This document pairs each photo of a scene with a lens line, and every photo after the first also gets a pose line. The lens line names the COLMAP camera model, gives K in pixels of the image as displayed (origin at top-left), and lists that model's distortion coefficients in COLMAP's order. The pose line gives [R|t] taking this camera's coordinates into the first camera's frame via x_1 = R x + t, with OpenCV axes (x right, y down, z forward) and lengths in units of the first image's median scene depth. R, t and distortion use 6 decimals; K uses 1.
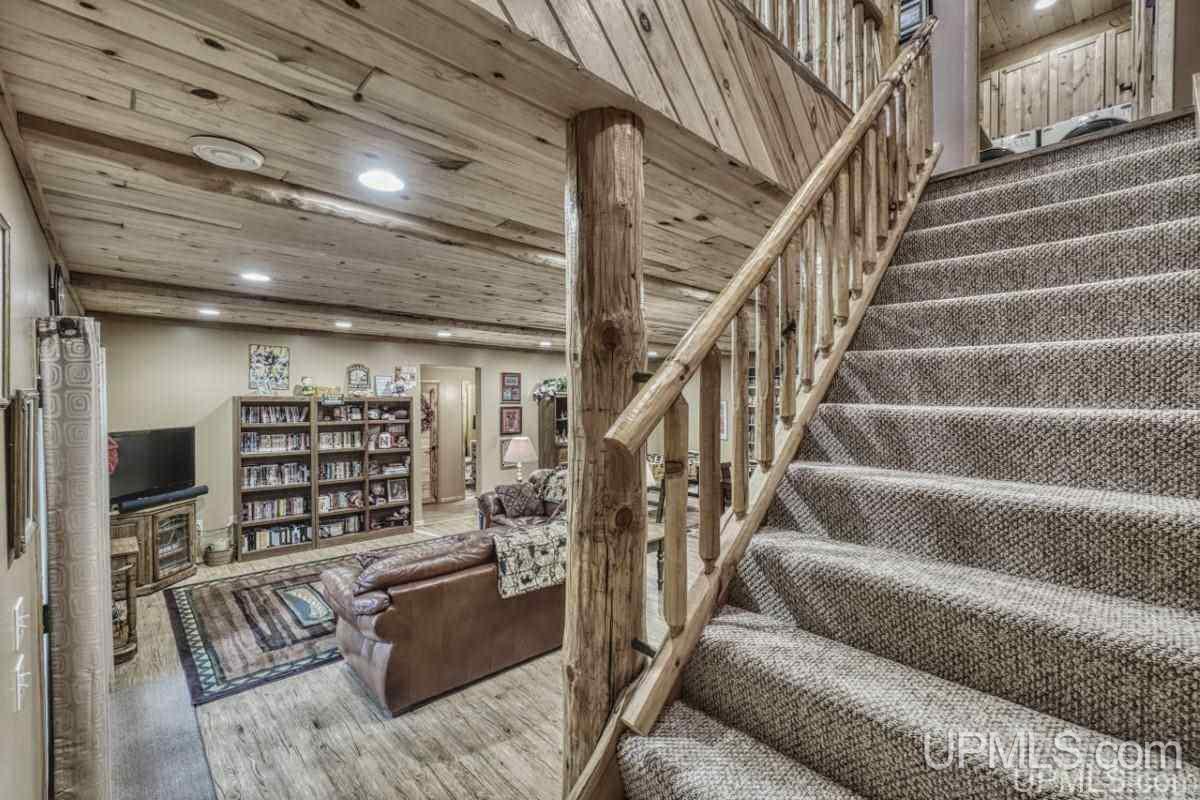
lens RADIAL K [[515.1, 0, 589.7], [0, 515.1, 399.1], [0, 0, 1]] dist [-0.005999, 0.000853]
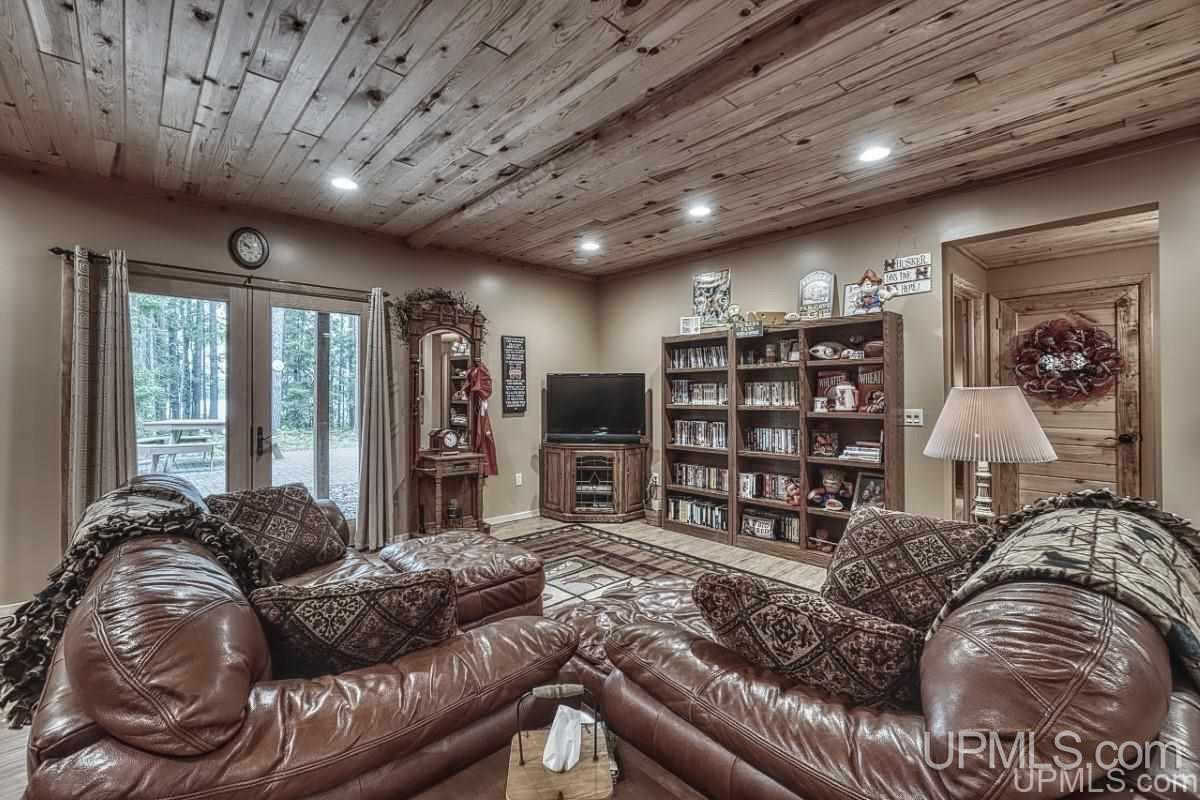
lens RADIAL K [[515.1, 0, 589.6], [0, 515.1, 400.1], [0, 0, 1]] dist [-0.005999, 0.000853]
pose [[-0.013694, -0.005019, -0.999894, 0.178886], [-0.006647, 0.999966, -0.004928, 0.100129], [0.999884, 0.006579, -0.013727, 0.833565]]
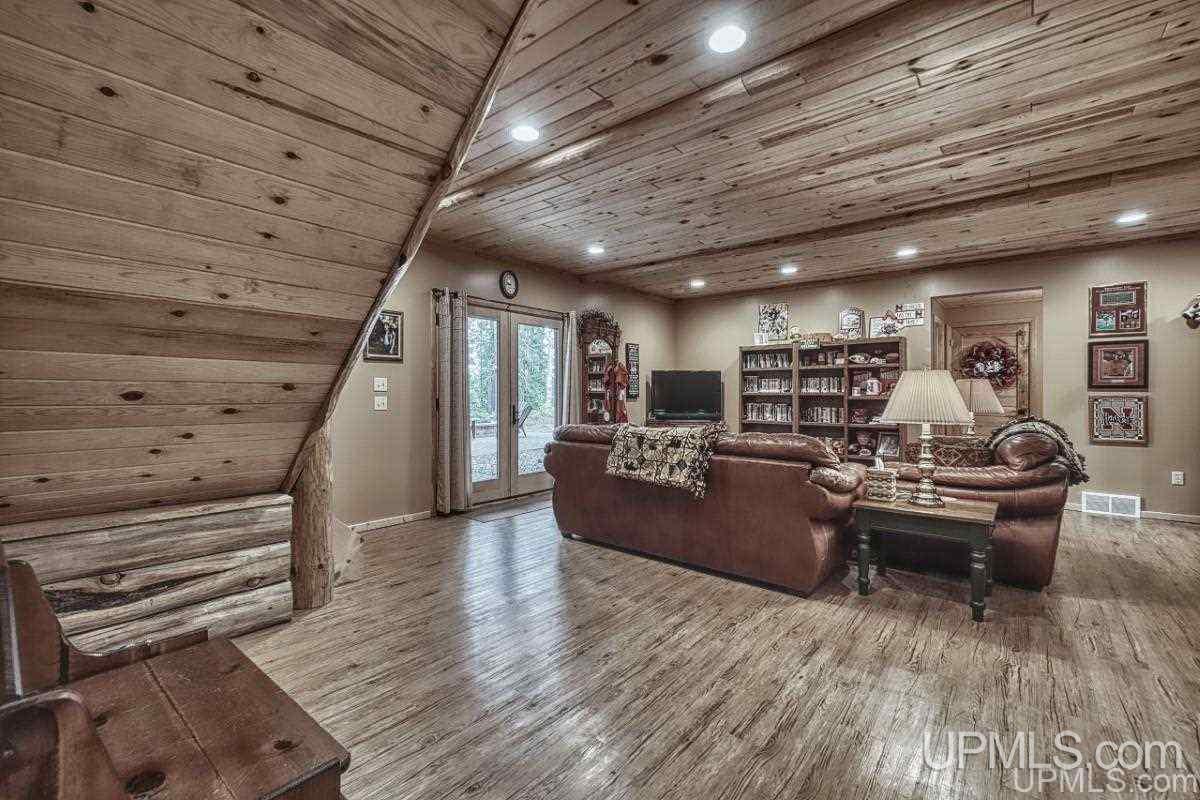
lens RADIAL K [[515.1, 0, 591.4], [0, 515.1, 401.6], [0, 0, 1]] dist [-0.005999, 0.000853]
pose [[0.125049, 0.004190, -0.992142, 0.503826], [-0.008433, 0.999959, 0.003160, 0.122308], [0.992115, 0.007971, 0.125080, 0.445743]]
